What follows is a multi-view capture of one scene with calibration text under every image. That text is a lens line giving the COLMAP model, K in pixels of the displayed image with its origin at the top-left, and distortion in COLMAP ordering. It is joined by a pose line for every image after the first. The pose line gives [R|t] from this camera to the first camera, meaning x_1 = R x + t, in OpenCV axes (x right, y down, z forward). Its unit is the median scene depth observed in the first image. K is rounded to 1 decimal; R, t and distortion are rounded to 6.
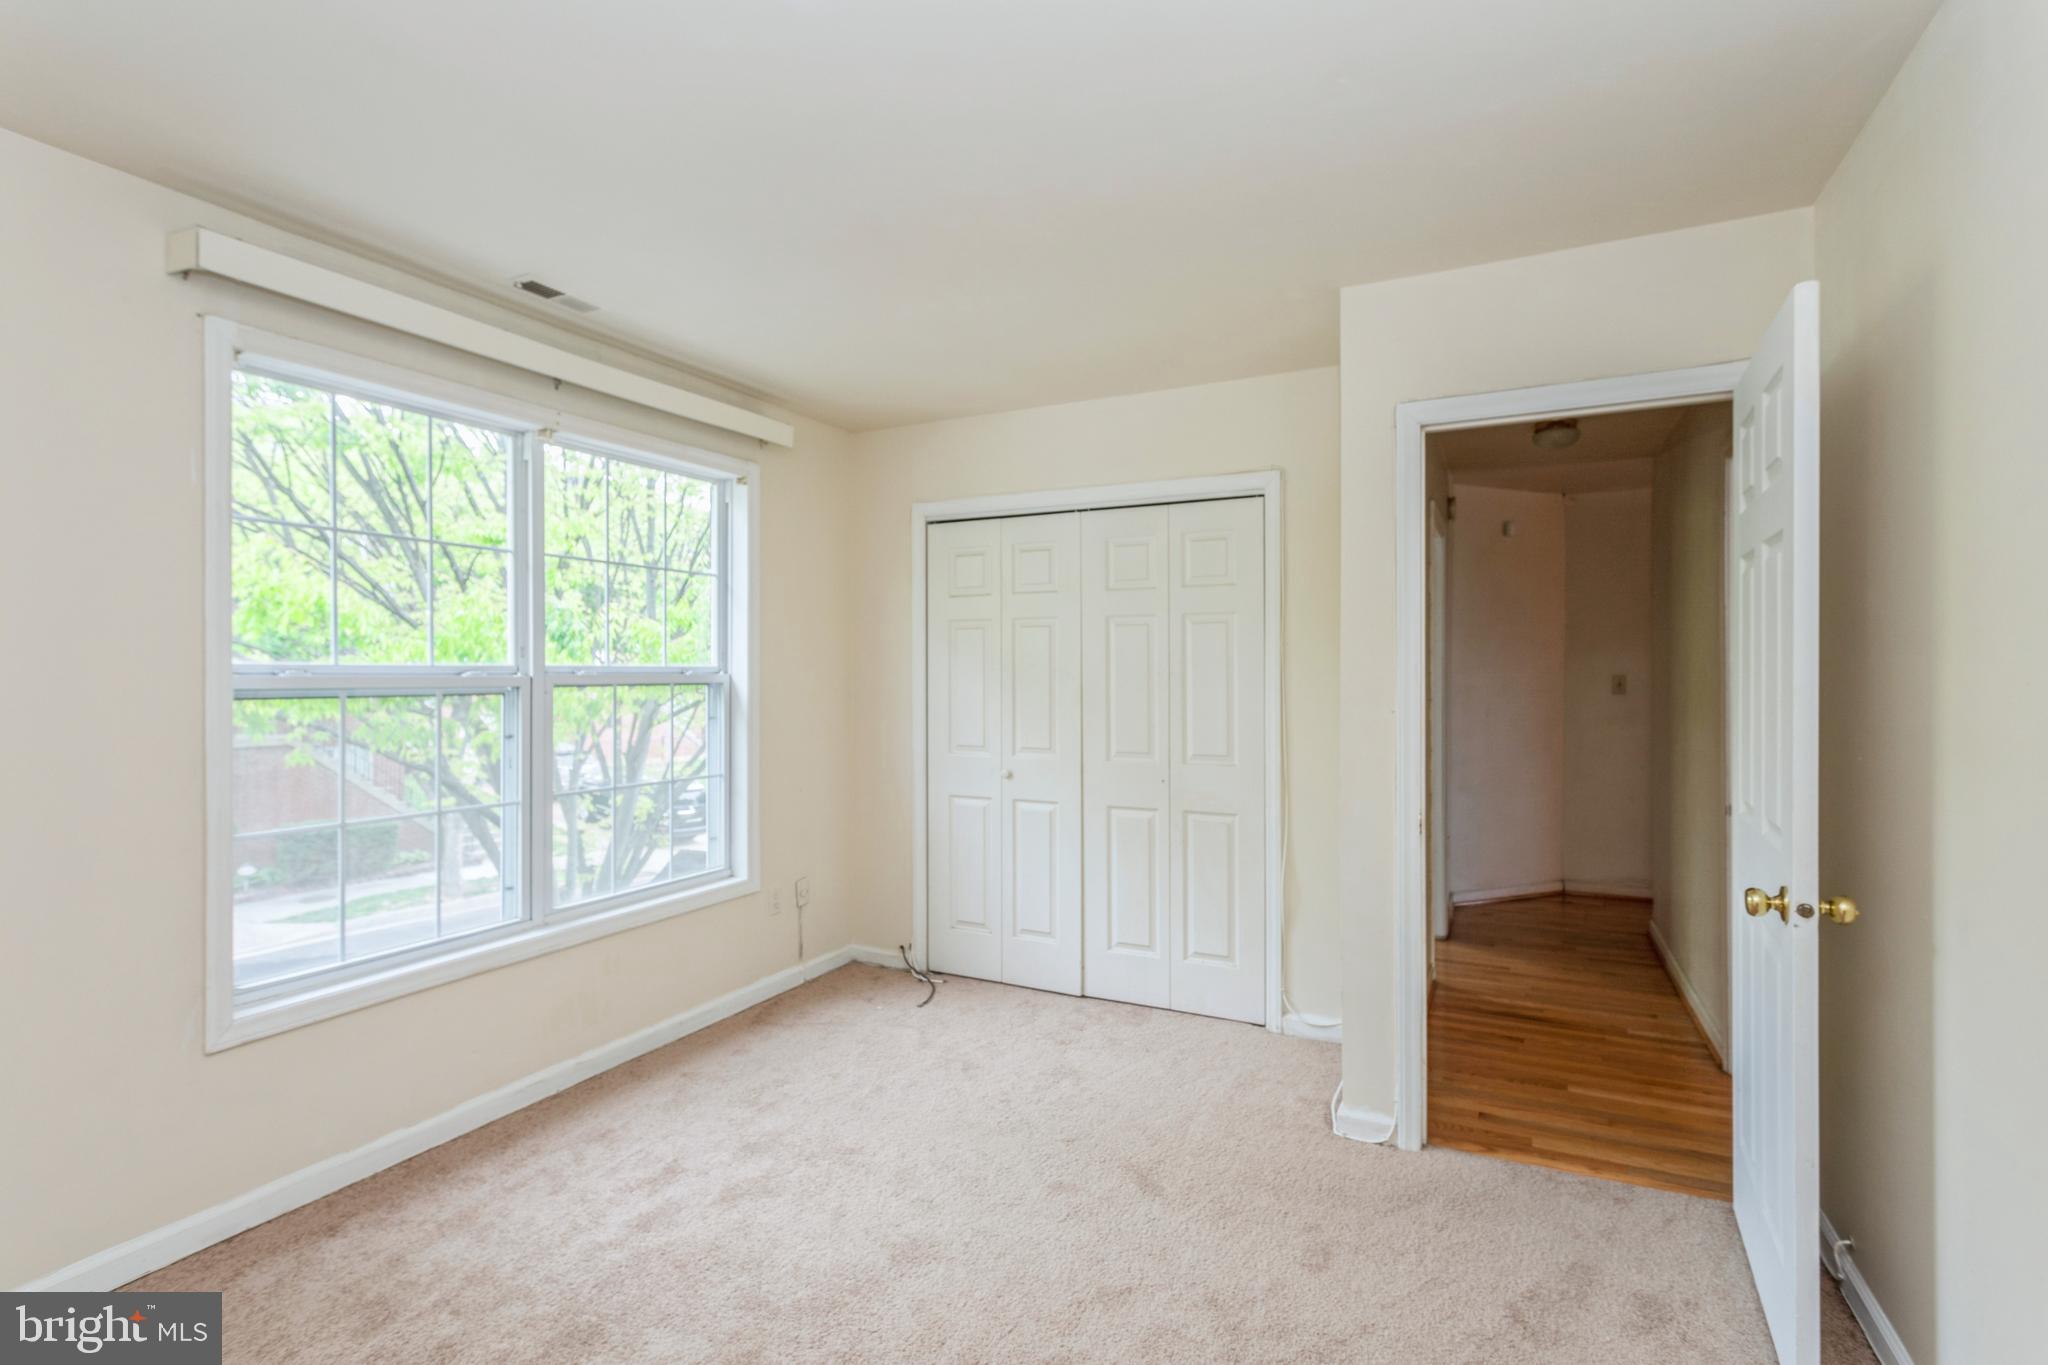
lens RADIAL K [[970.1, 0, 1016.4], [0, 970.1, 677.3], [0, 0, 1]] dist [0.004206, 0.000514]
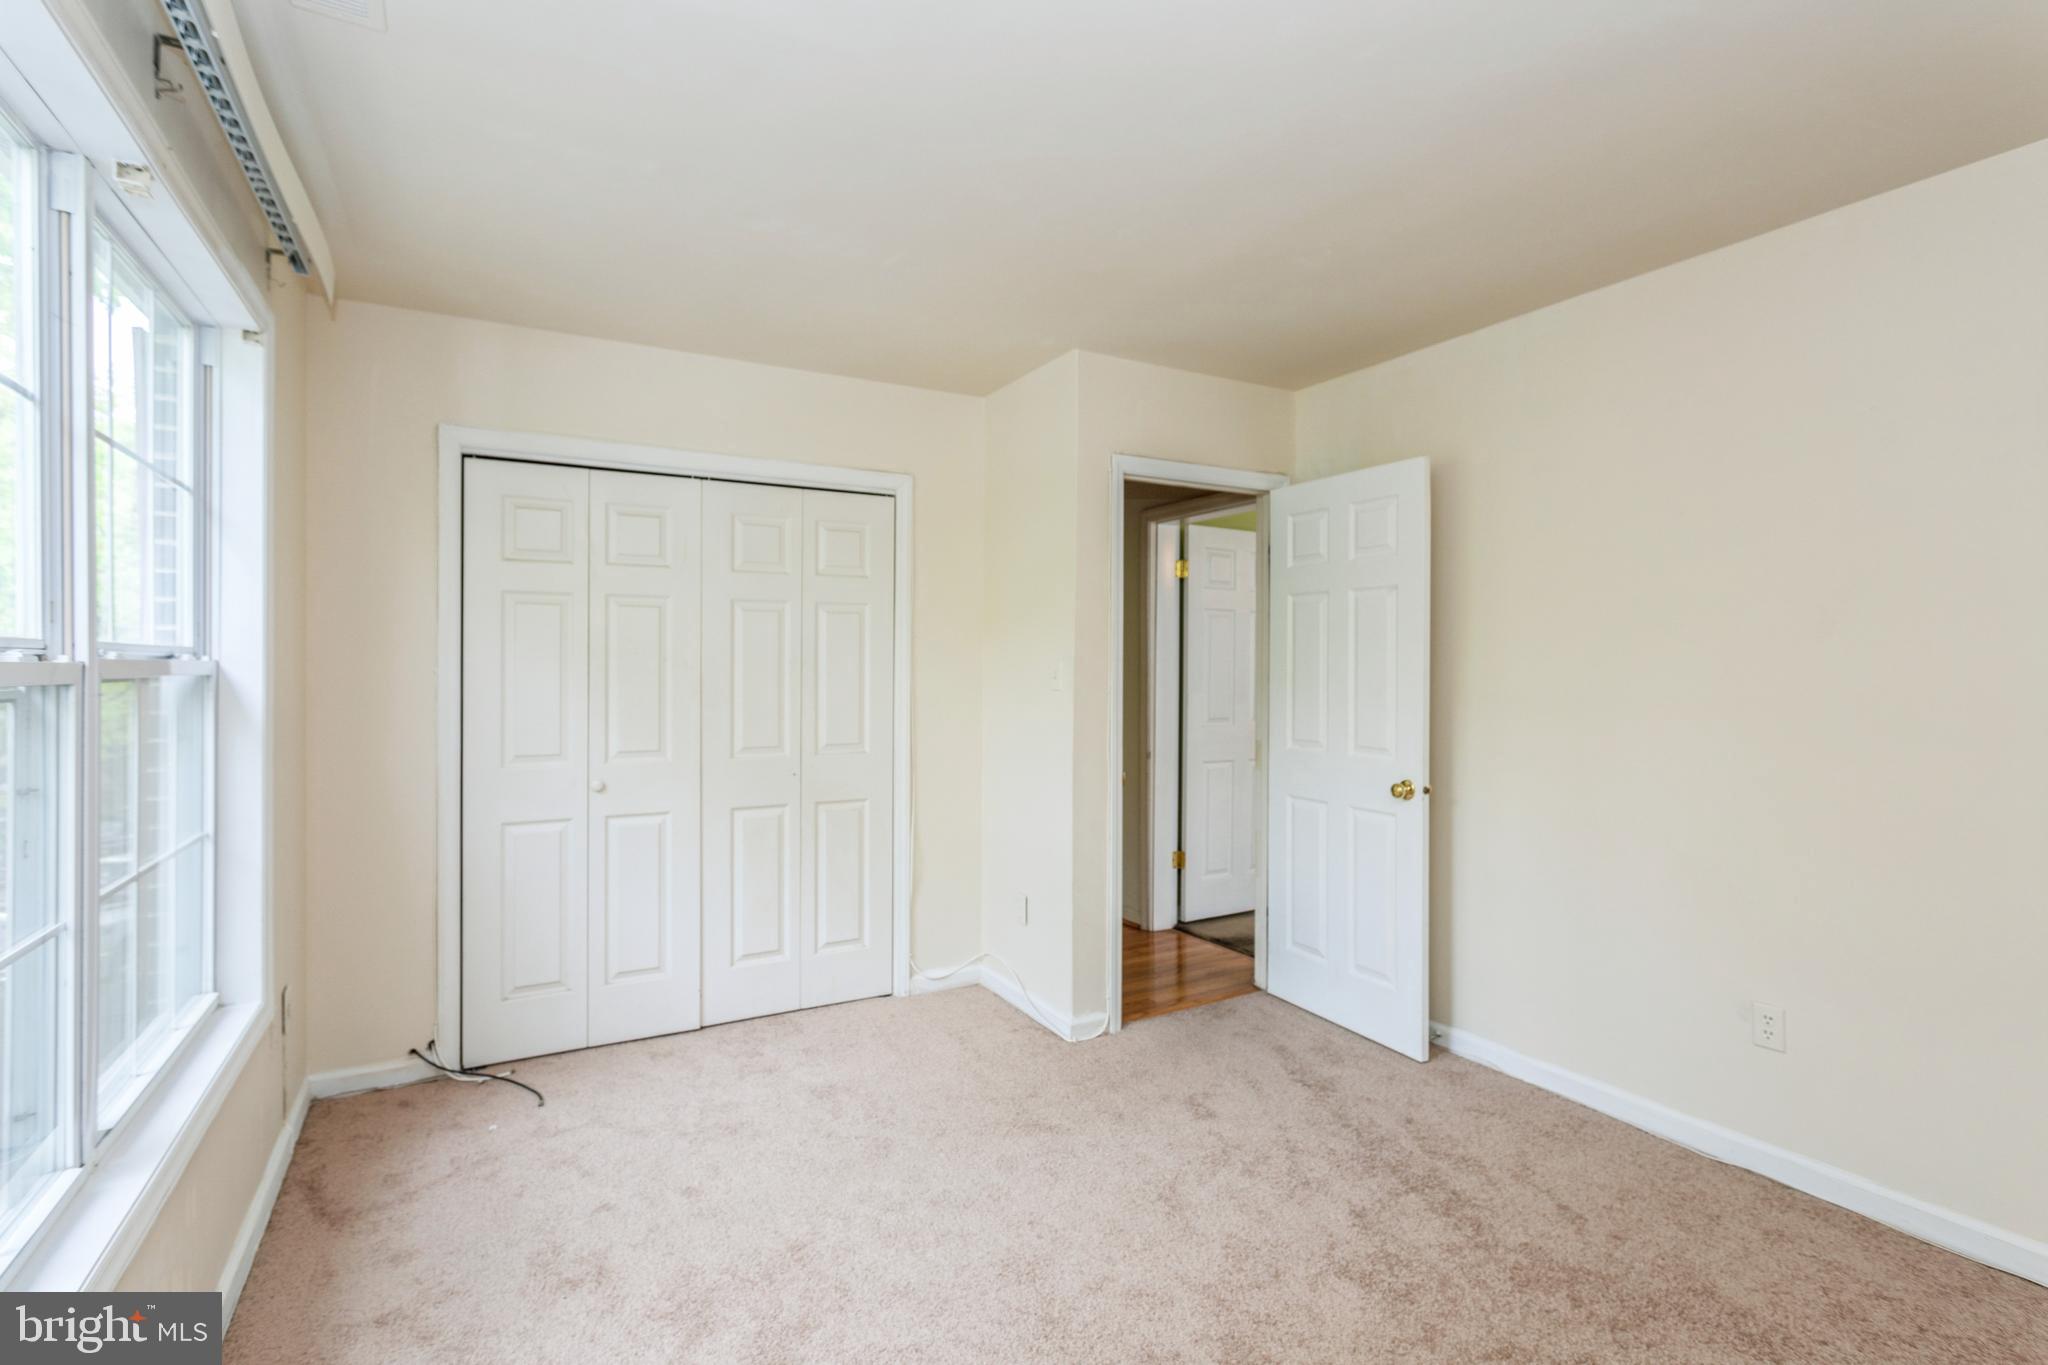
lens RADIAL K [[970.1, 0, 1025.8], [0, 970.1, 665.4], [0, 0, 1]] dist [0.004206, 0.000514]
pose [[0.551293, 0.002626, 0.834307, -0.528776], [0.001531, 0.999990, -0.004159, 0.003053], [-0.834310, 0.003570, 0.551284, 0.276947]]
